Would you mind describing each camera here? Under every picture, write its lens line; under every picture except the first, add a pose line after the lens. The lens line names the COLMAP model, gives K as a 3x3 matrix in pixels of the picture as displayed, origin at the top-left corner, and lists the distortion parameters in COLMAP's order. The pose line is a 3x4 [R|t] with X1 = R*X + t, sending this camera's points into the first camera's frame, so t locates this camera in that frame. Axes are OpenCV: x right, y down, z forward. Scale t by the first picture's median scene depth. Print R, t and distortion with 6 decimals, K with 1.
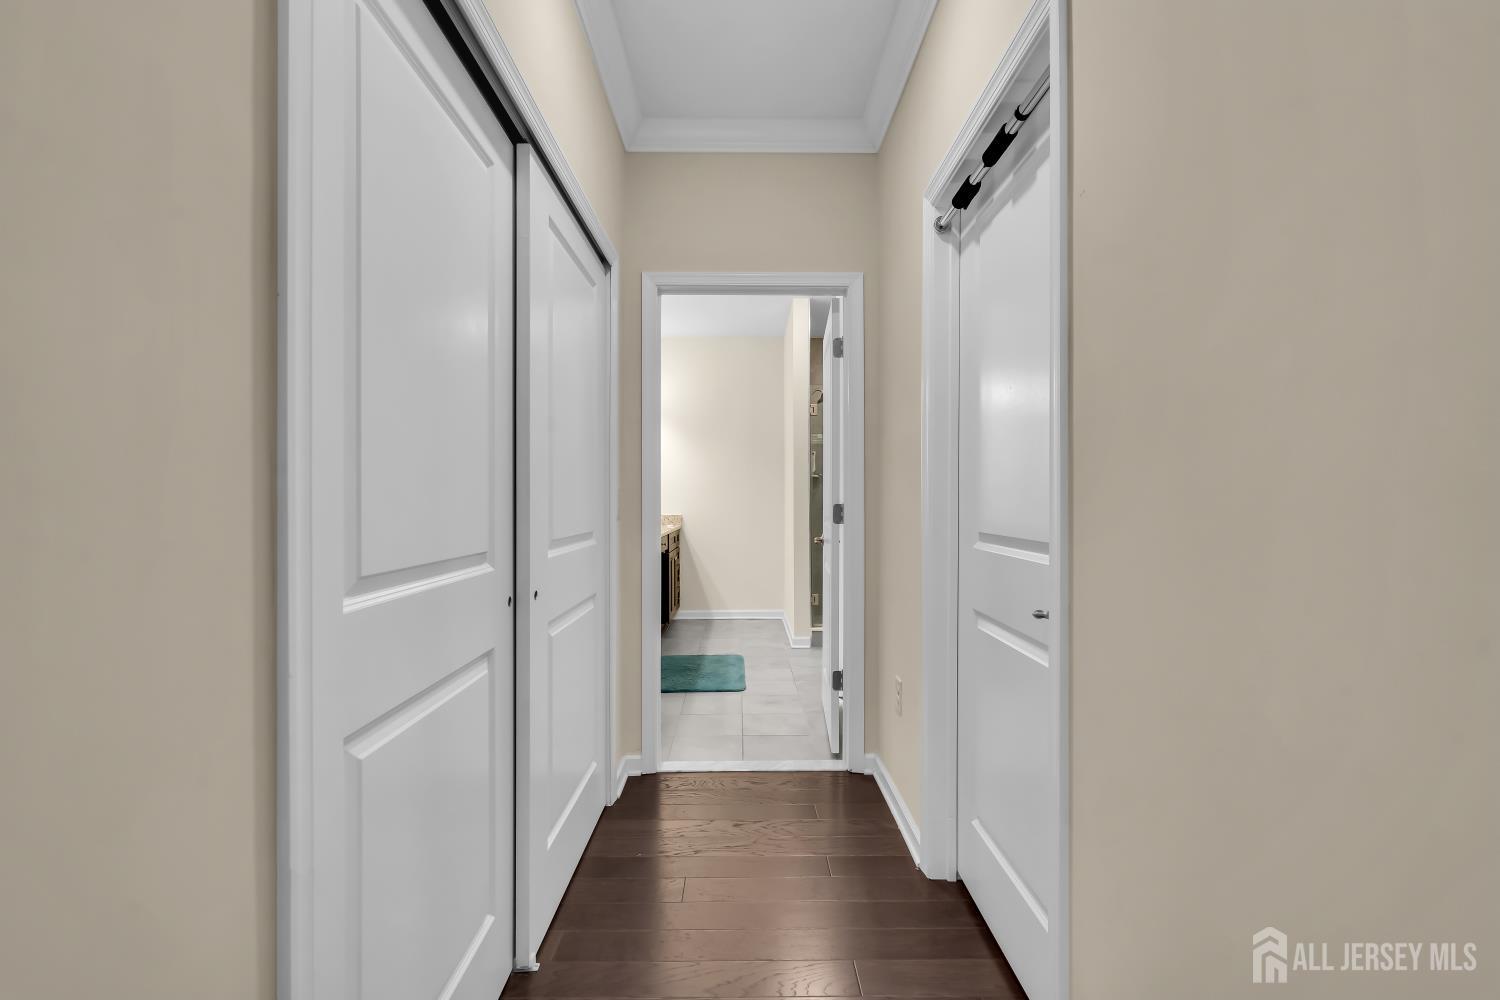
lens RADIAL K [[681.7, 0, 750.8], [0, 681.7, 499.8], [0, 0, 1]] dist [-0.007663, 0.002386]
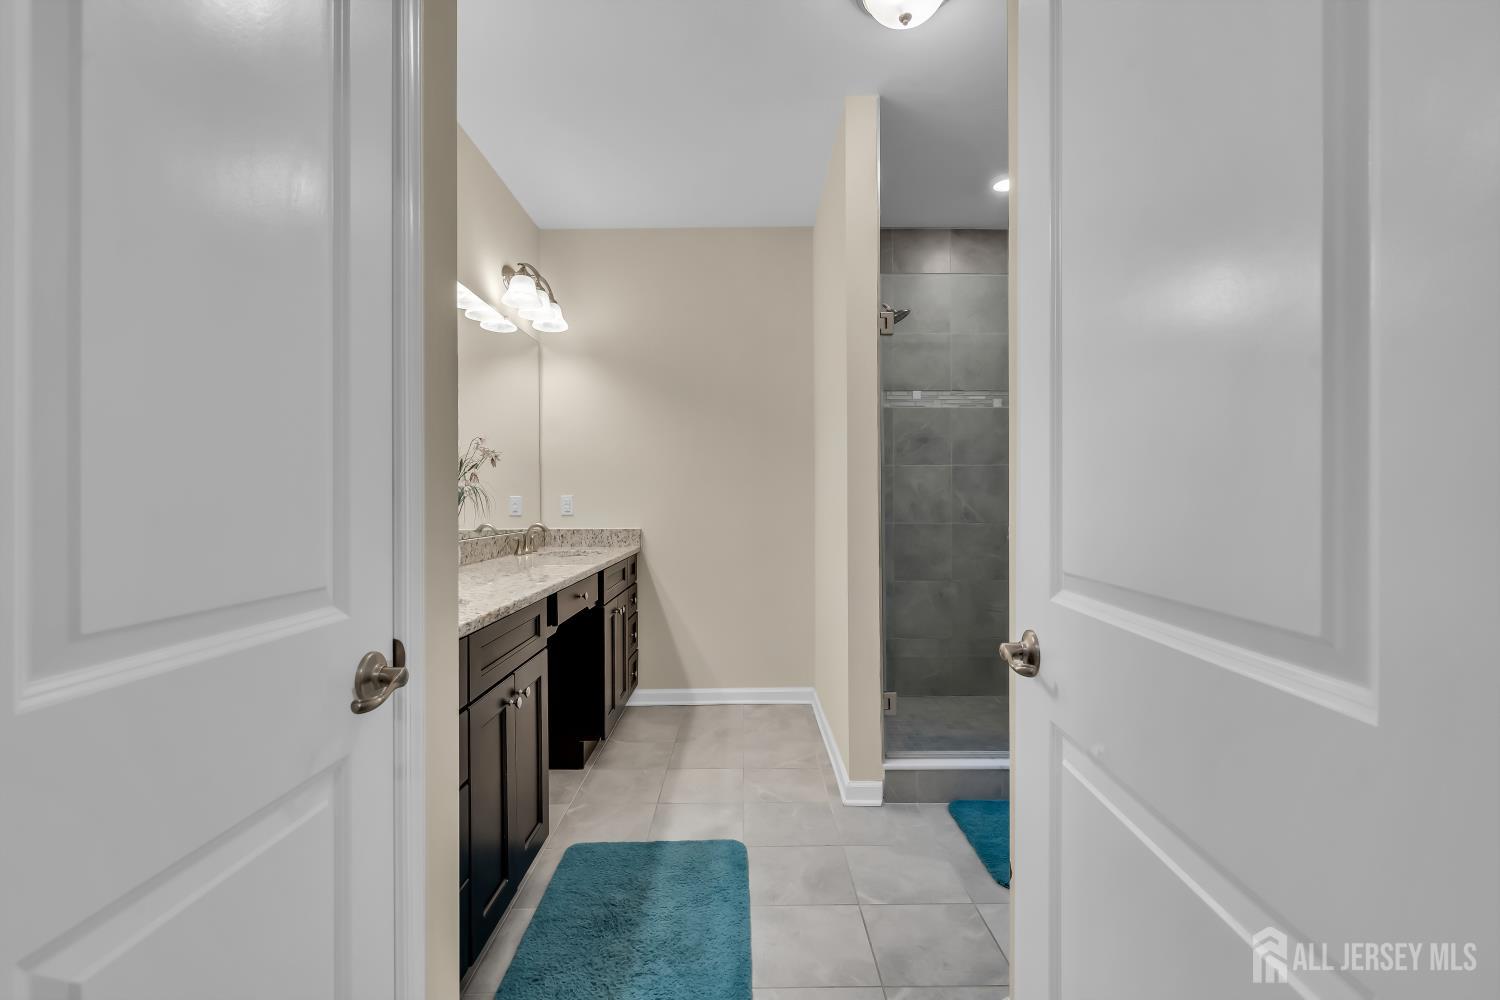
lens RADIAL K [[681.7, 0, 751.7], [0, 681.7, 503.4], [0, 0, 1]] dist [-0.007663, 0.002386]
pose [[0.999958, -0.001109, -0.009105, -0.001377], [0.001096, 0.999999, -0.001339, 0.001113], [0.009106, 0.001329, 0.999958, 0.454347]]
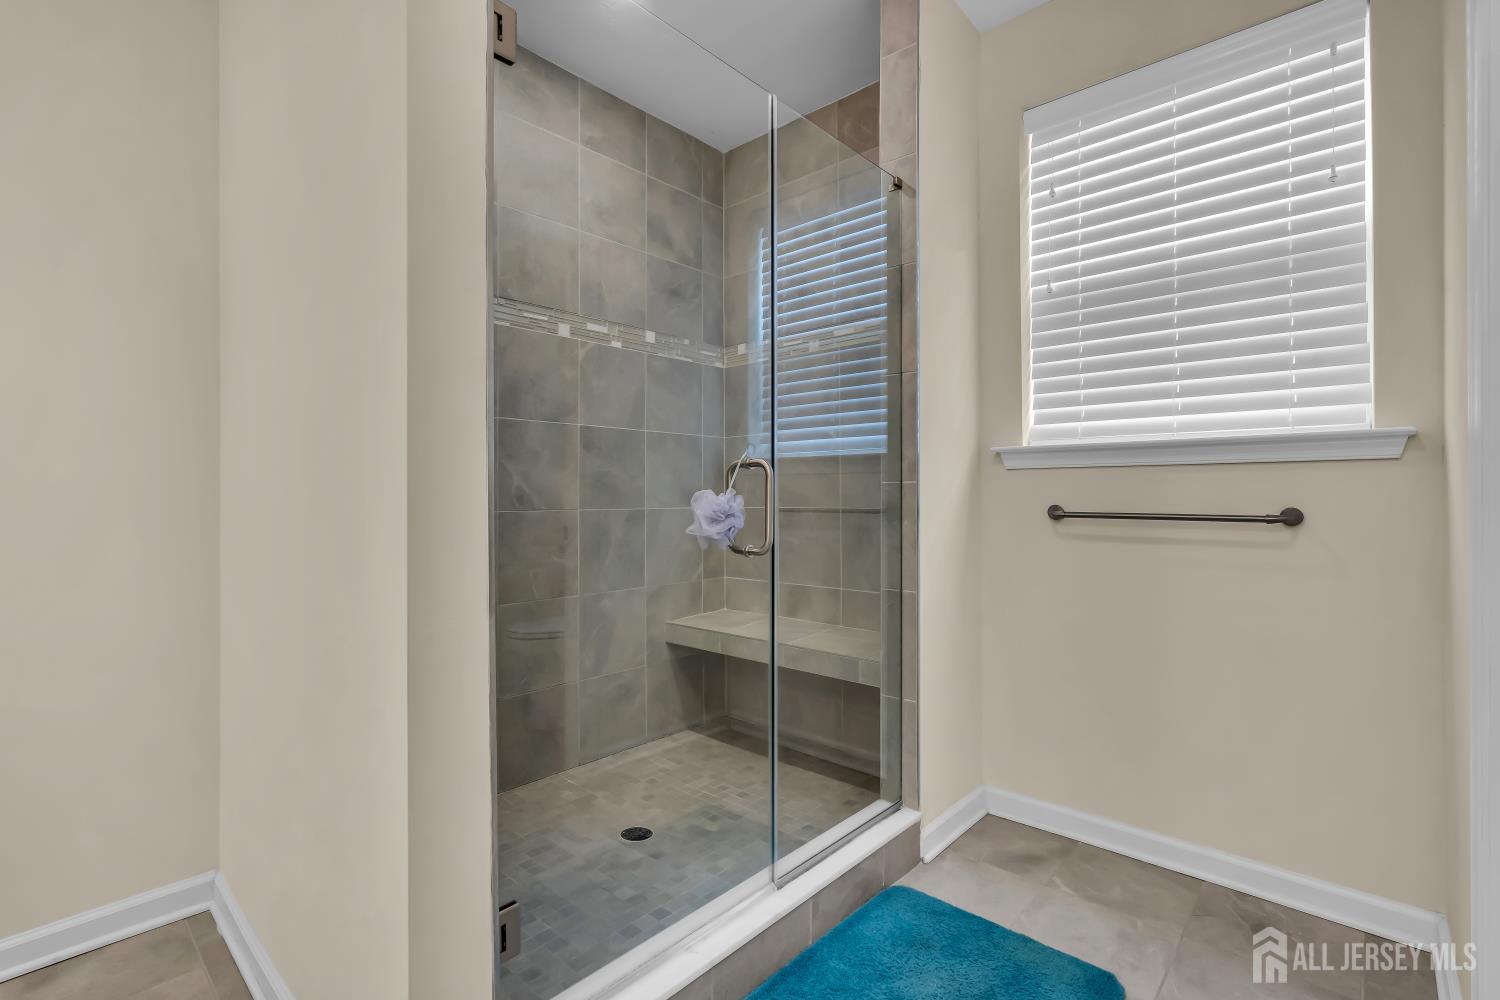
lens RADIAL K [[681.7, 0, 751.4], [0, 681.7, 492.8], [0, 0, 1]] dist [-0.007663, 0.002386]
pose [[0.684339, 0.003472, 0.729156, -0.005745], [-0.002016, 0.999994, -0.002870, 0.008520], [-0.729162, 0.000494, 0.684341, 0.711919]]
